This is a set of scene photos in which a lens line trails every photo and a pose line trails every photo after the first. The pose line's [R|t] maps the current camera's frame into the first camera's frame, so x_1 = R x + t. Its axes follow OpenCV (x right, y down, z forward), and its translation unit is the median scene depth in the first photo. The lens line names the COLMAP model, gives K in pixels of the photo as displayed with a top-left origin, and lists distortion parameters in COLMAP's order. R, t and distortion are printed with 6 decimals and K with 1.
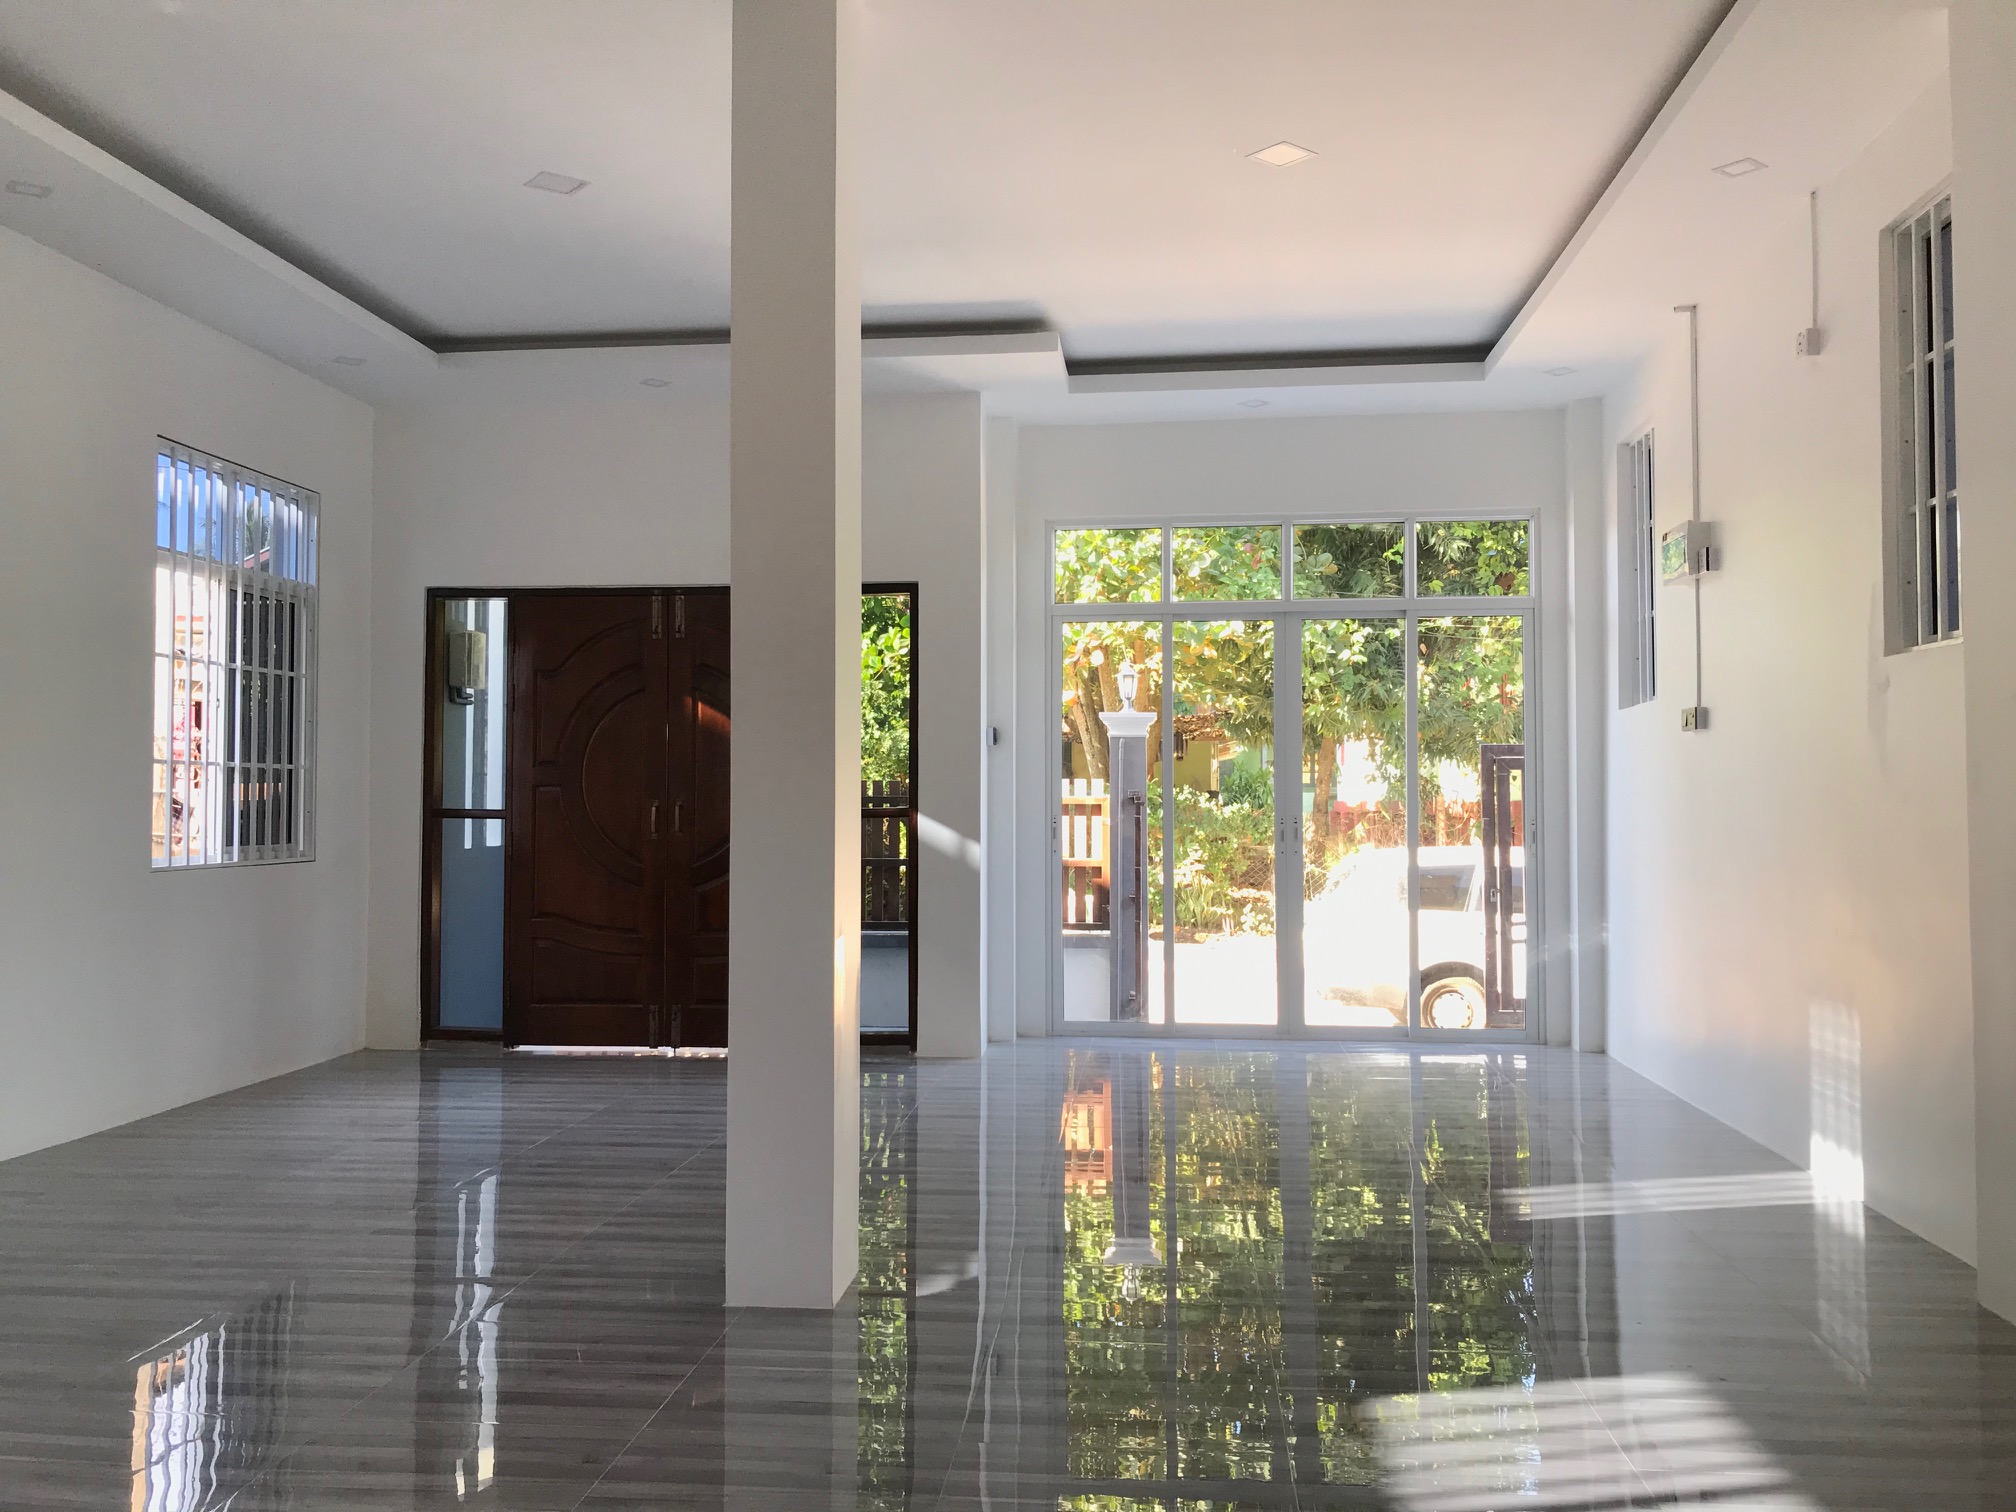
lens RADIAL K [[1659.4, 0, 994.0], [0, 1659.4, 746.2], [0, 0, 1]] dist [0.033039, -0.033264]
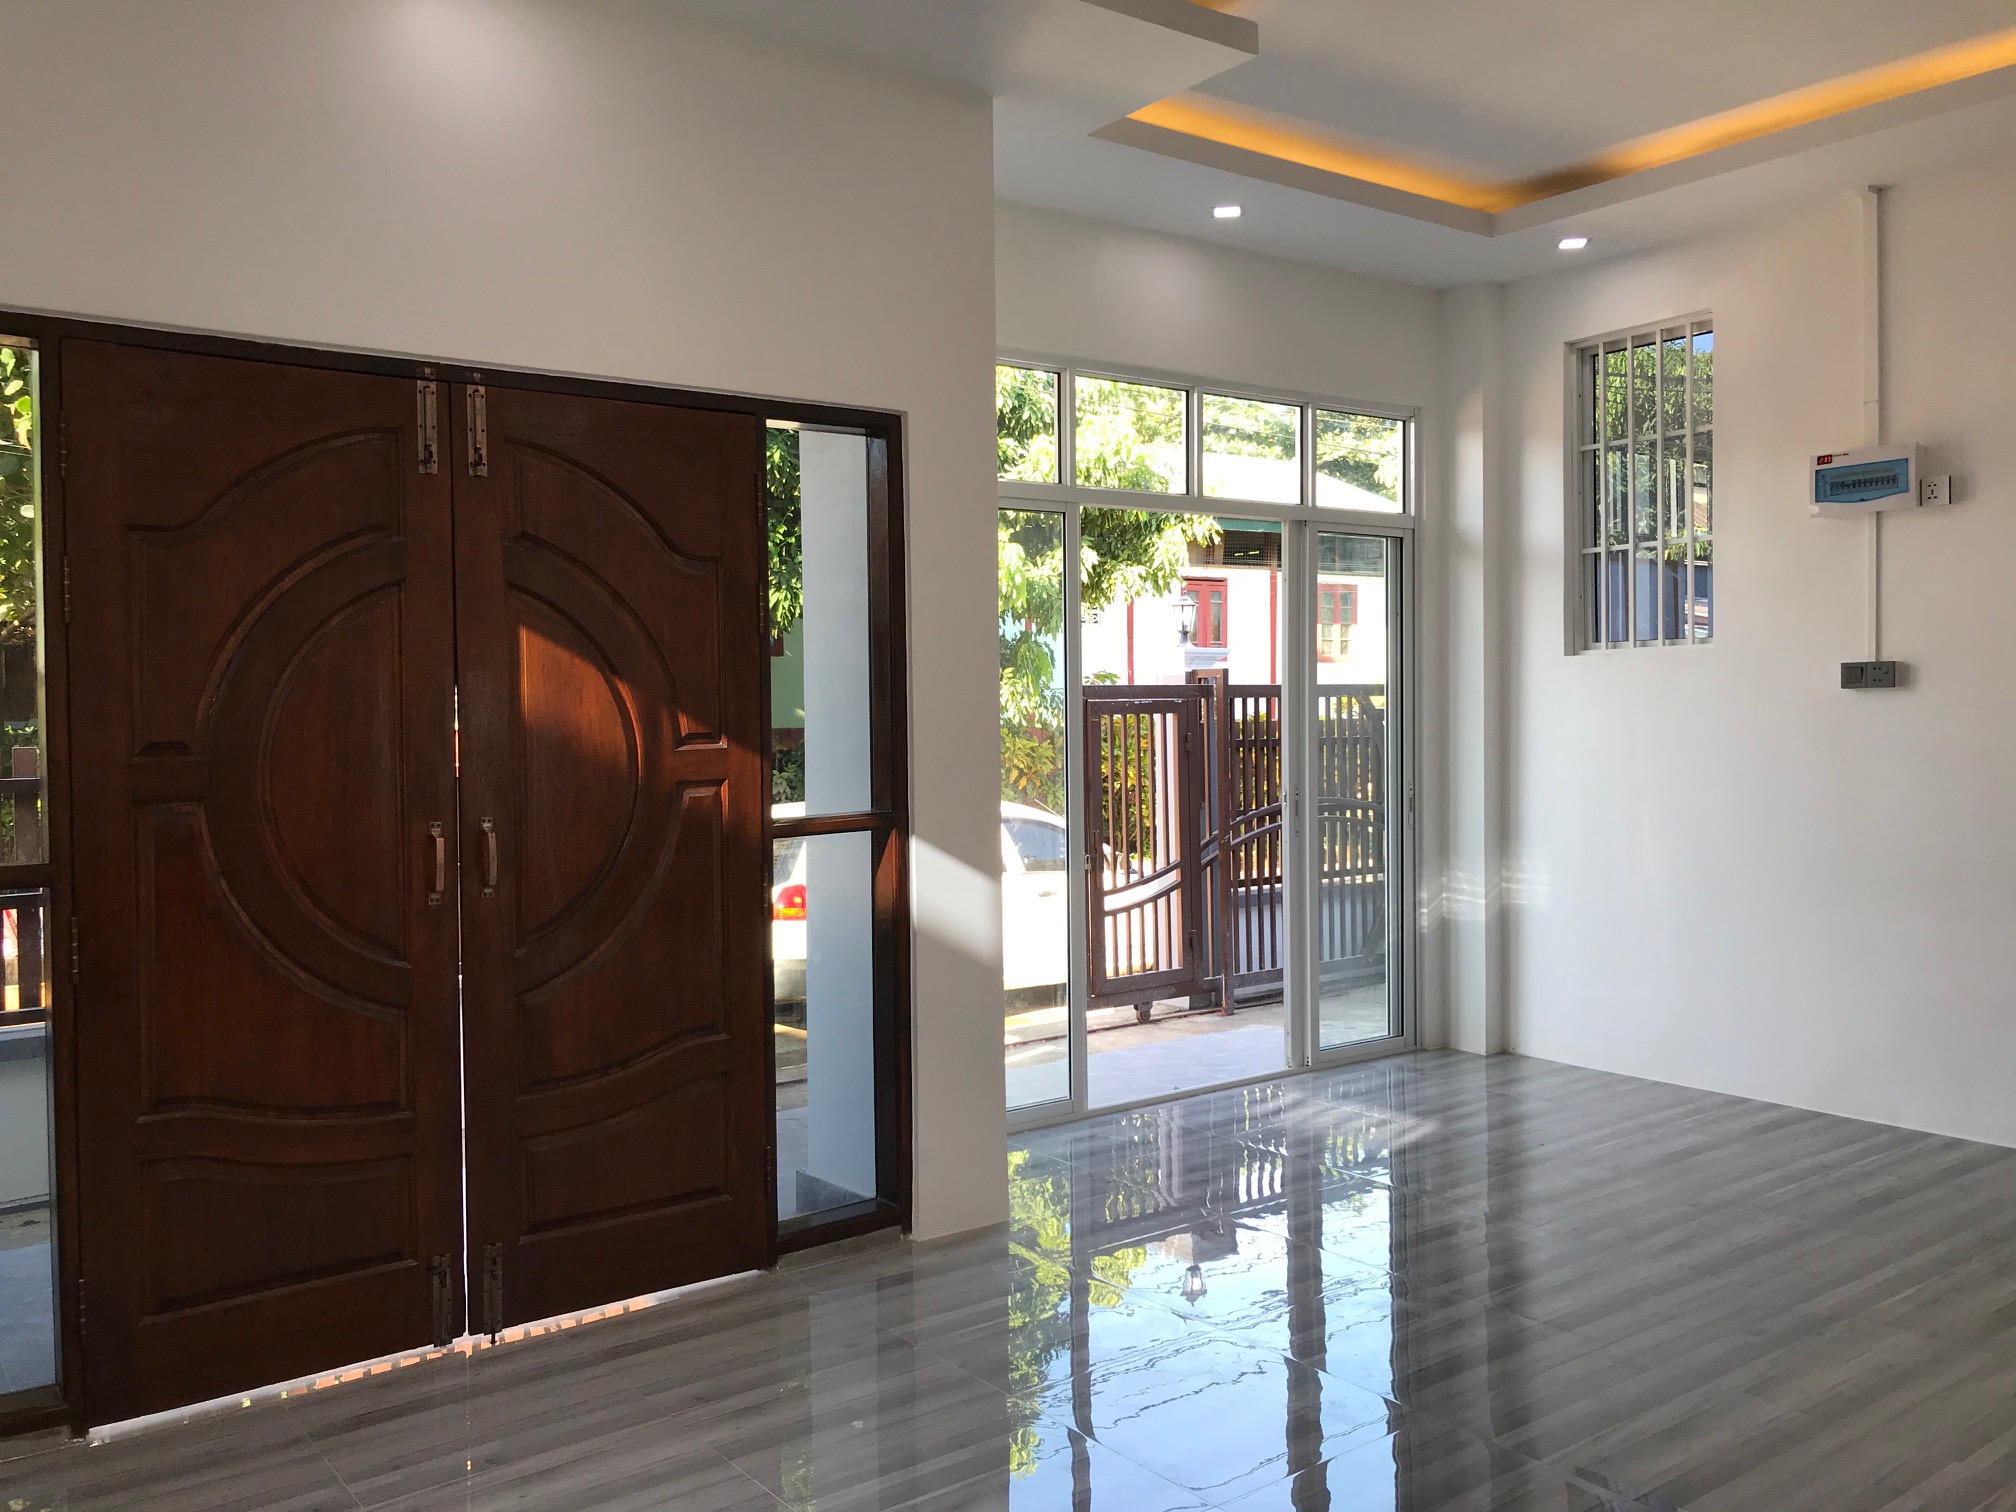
lens RADIAL K [[1659.4, 0, 968.1], [0, 1659.4, 737.3], [0, 0, 1]] dist [0.033039, -0.033264]
pose [[0.730797, -0.020872, 0.682276, -0.426733], [-0.012523, 0.998954, 0.043974, -0.014088], [-0.682480, -0.040680, 0.729771, 0.573969]]
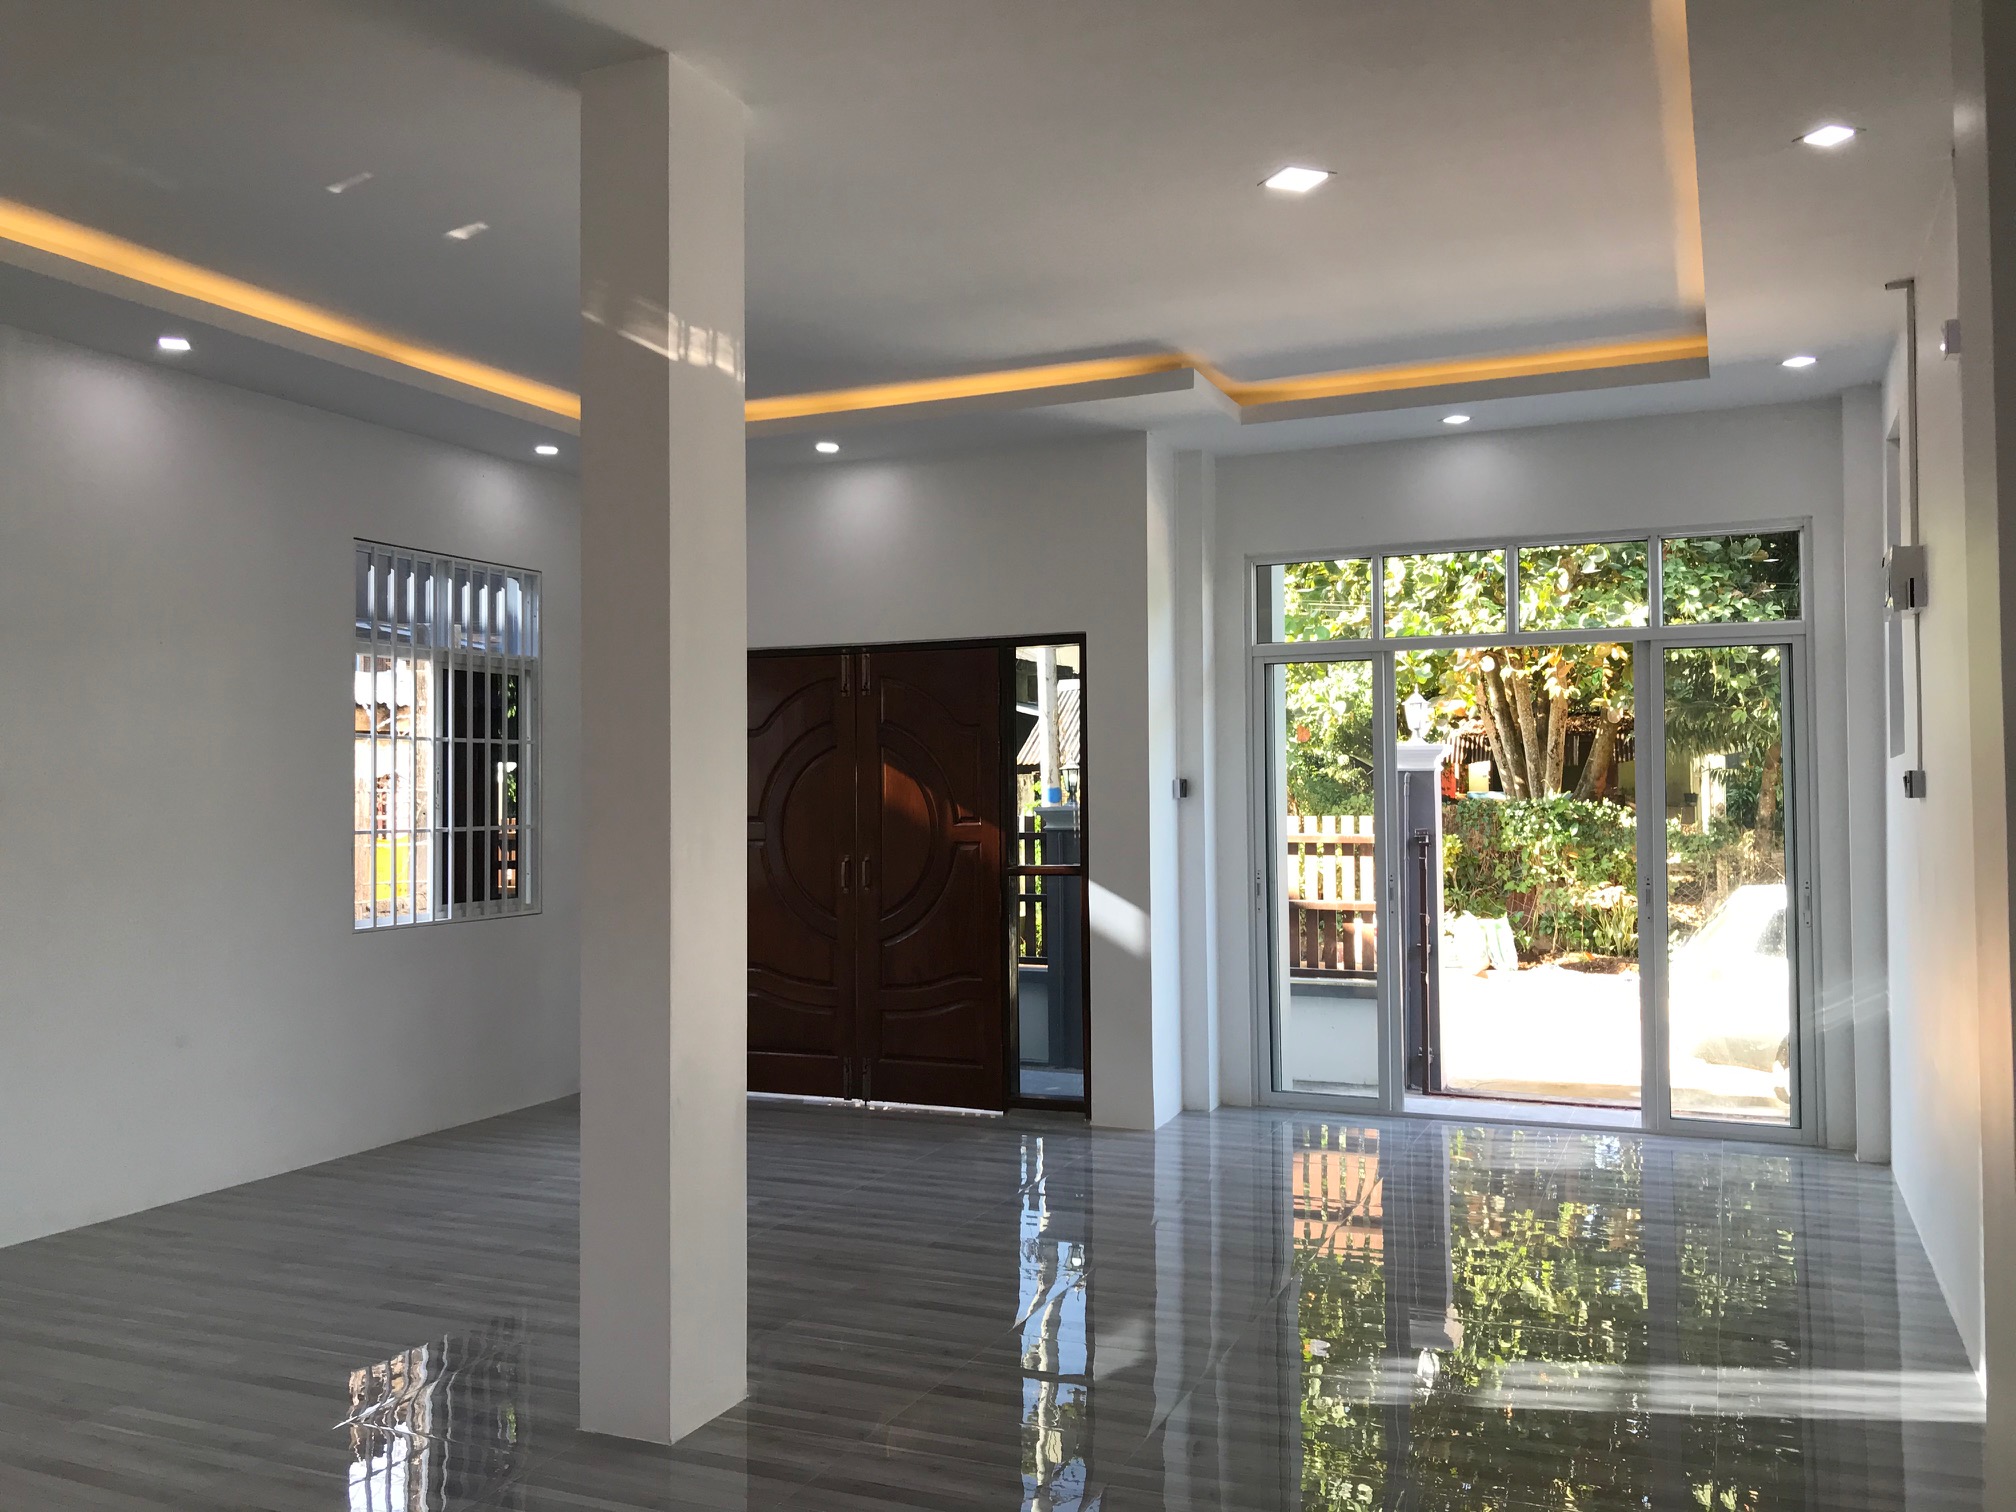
lens RADIAL K [[1659.4, 0, 980.8], [0, 1659.4, 756.2], [0, 0, 1]] dist [0.033039, -0.033264]
pose [[0.951628, -0.012548, -0.306995, 0.193144], [0.016419, 0.999815, 0.010028, -0.038246], [0.306813, -0.014584, 0.951658, 0.061851]]
